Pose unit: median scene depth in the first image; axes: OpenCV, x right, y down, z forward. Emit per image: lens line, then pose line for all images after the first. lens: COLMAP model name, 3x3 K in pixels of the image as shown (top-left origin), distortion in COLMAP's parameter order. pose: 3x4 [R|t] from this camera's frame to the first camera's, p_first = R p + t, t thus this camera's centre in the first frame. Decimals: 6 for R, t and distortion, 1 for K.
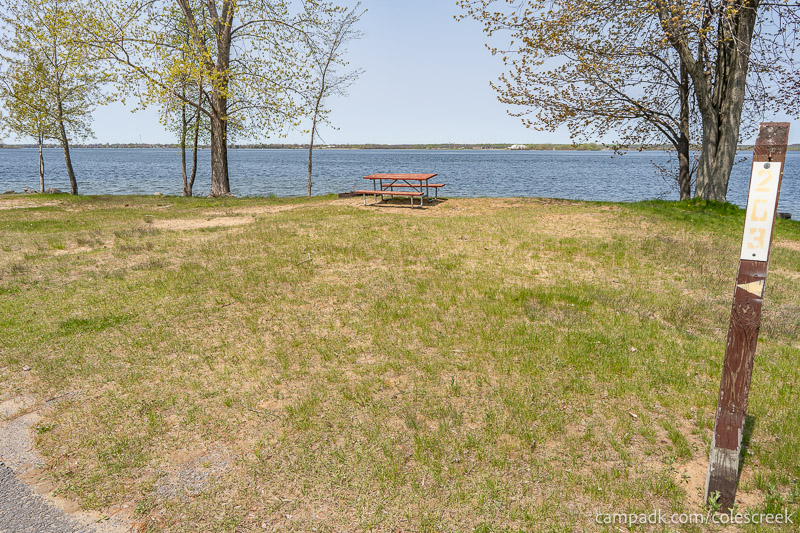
lens RADIAL K [[534.2, 0, 396.8], [0, 534.2, 265.0], [0, 0, 1]] dist [0.002328, 0.000657]
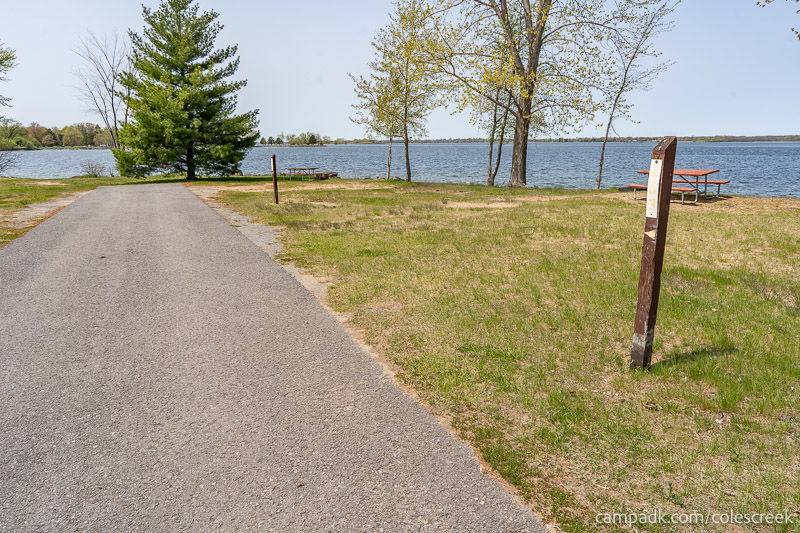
lens RADIAL K [[534.2, 0, 396.8], [0, 534.2, 265.0], [0, 0, 1]] dist [0.002328, 0.000657]
pose [[0.835290, 0.115685, -0.537501, 0.085447], [-0.109772, 0.993020, 0.043138, 0.014427], [0.538740, 0.022969, 0.842159, -0.079366]]
